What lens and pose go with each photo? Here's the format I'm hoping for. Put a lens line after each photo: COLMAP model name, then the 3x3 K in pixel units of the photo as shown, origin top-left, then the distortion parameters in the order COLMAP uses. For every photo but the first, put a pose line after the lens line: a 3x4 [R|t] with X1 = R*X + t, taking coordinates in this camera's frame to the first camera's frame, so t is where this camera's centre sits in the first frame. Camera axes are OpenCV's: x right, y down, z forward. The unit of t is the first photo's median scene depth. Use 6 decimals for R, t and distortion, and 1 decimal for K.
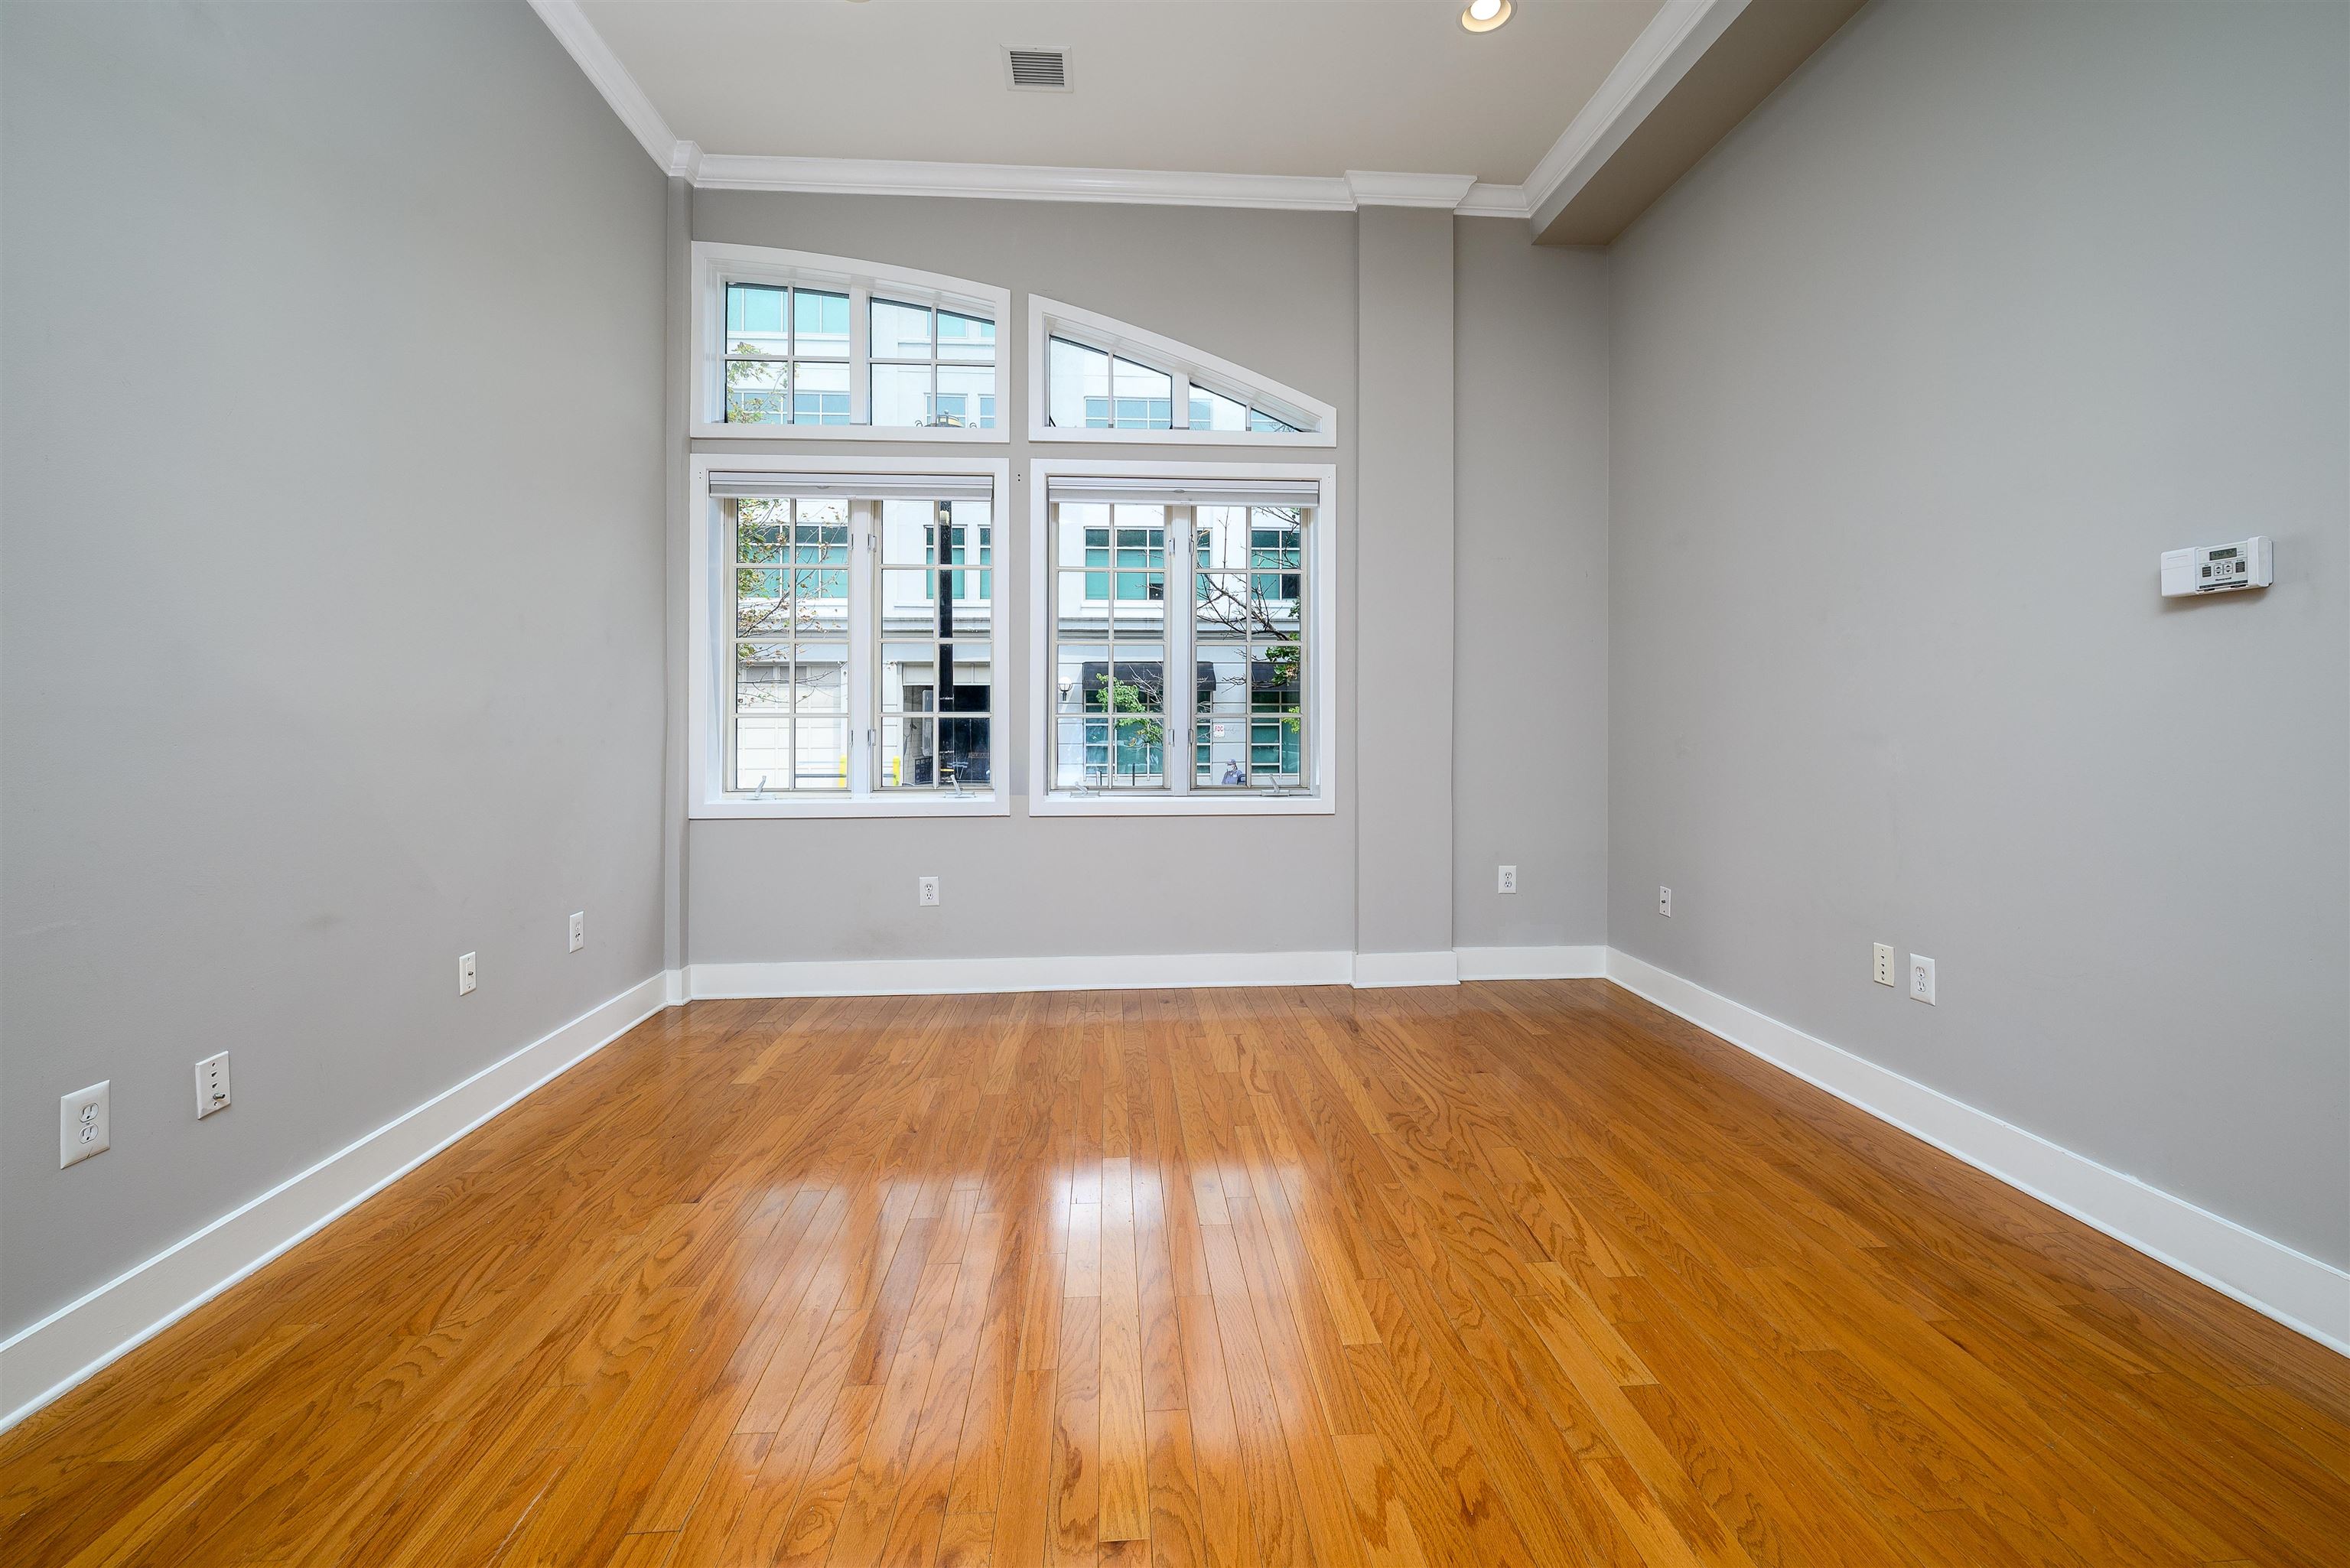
lens RADIAL K [[952.0, 0, 1174.0], [0, 952.0, 723.0], [0, 0, 1]] dist [-0.001944, -0.000037]
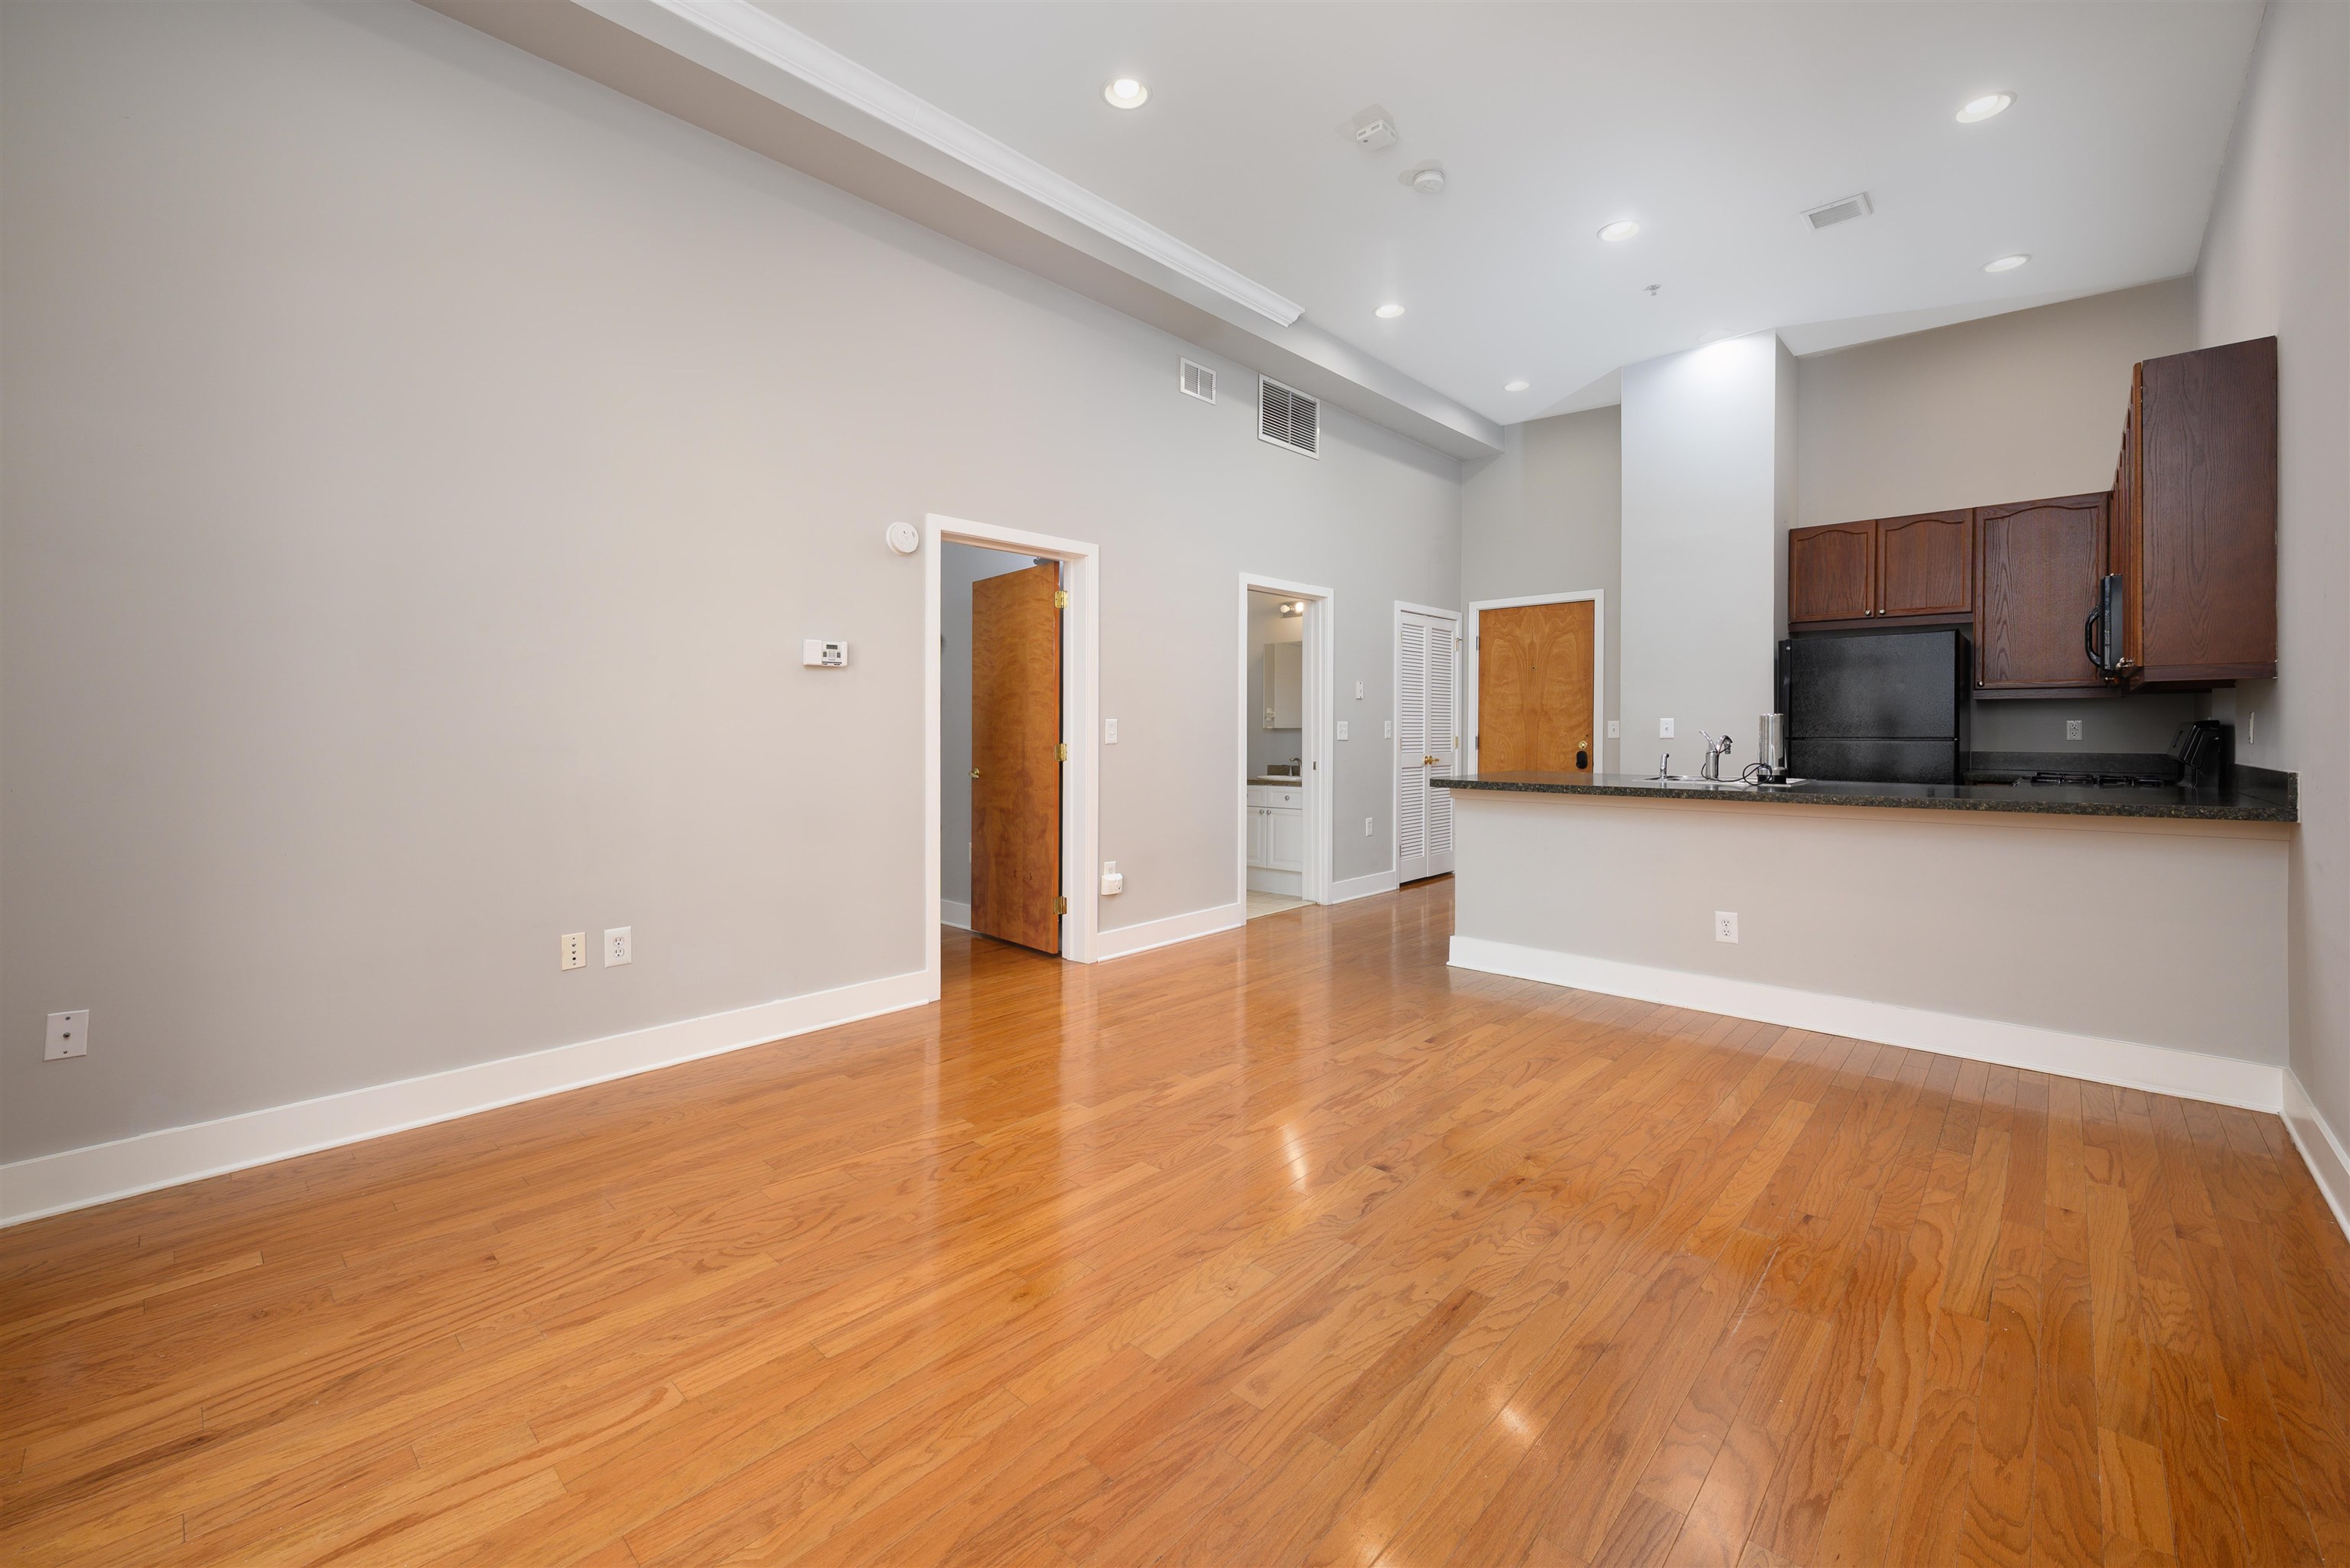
lens RADIAL K [[958.7, 0, 1188.7], [0, 958.7, 743.2], [0, 0, 1]] dist [-0.001940, 0.000160]
pose [[-0.690950, -0.004353, 0.722889, -0.499002], [0.005261, 0.999925, 0.011050, 0.000965], [-0.722883, 0.011438, -0.690875, 1.104157]]
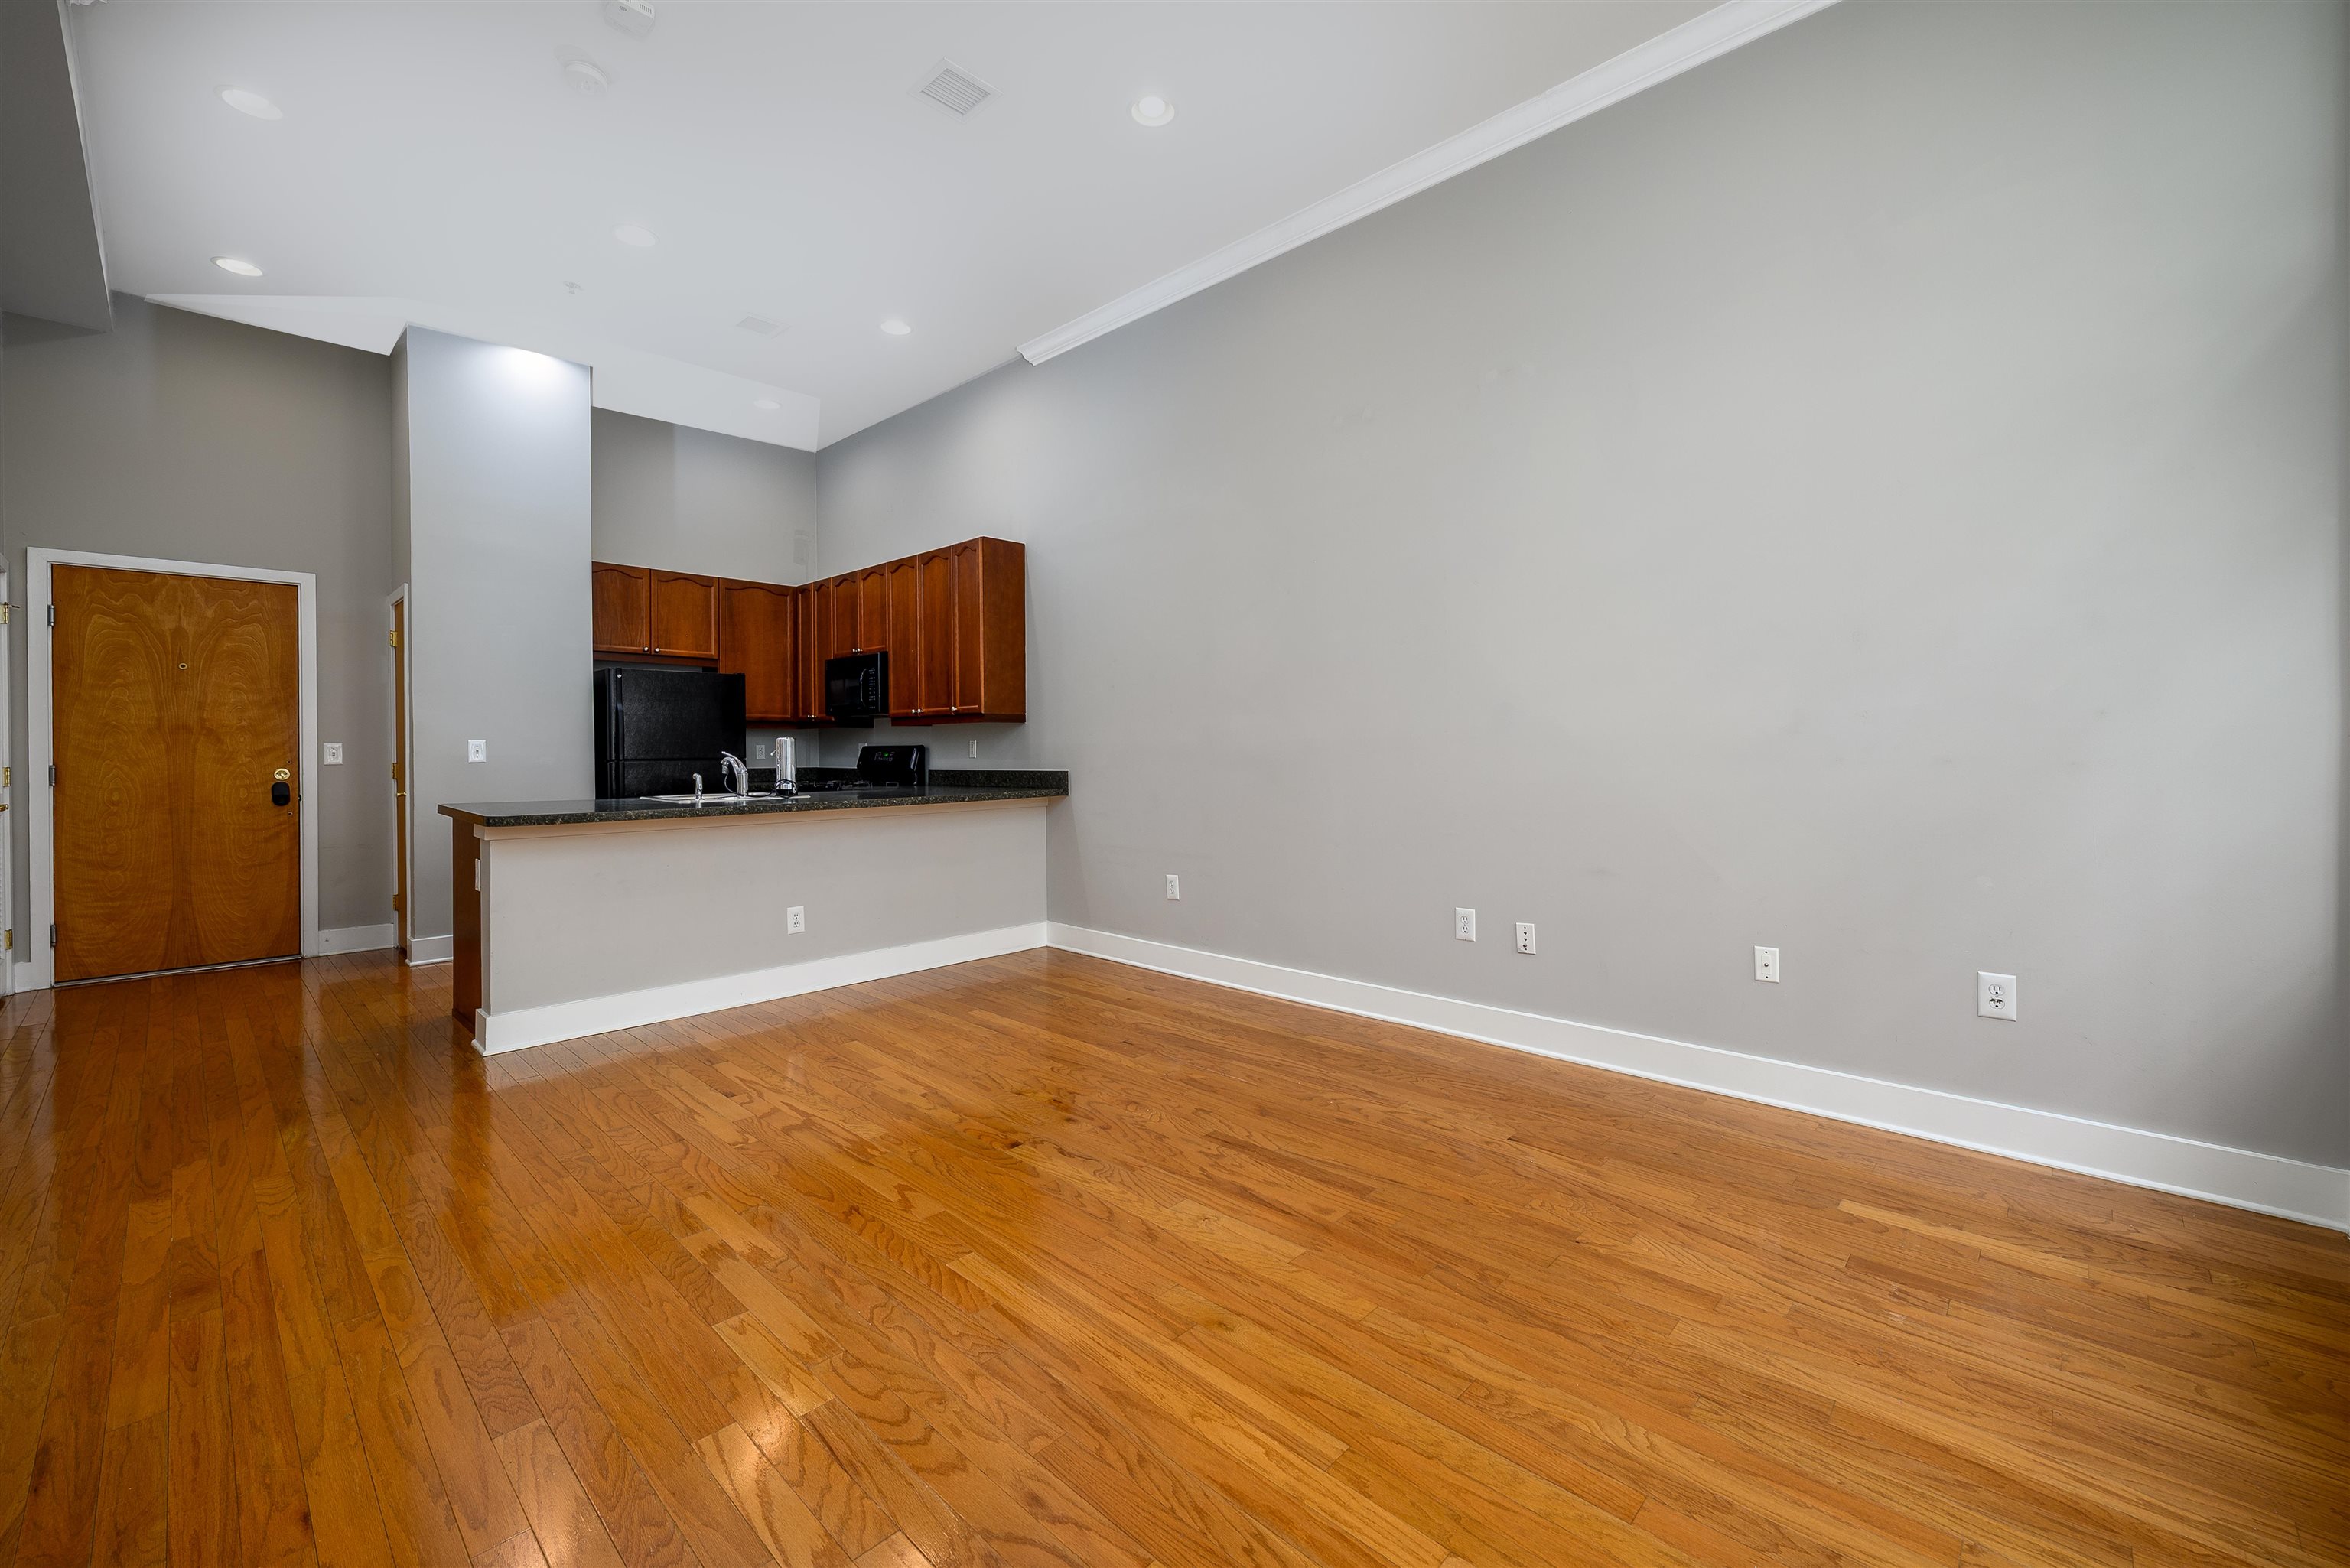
lens RADIAL K [[939.7, 0, 1167.1], [0, 939.7, 752.2], [0, 0, 1]] dist [0.000104, 0.000052]
pose [[-0.739956, 0.012216, -0.672544, 0.455934], [0.009768, 0.999925, 0.007415, -0.001562], [0.672584, -0.001083, -0.740020, 1.174410]]
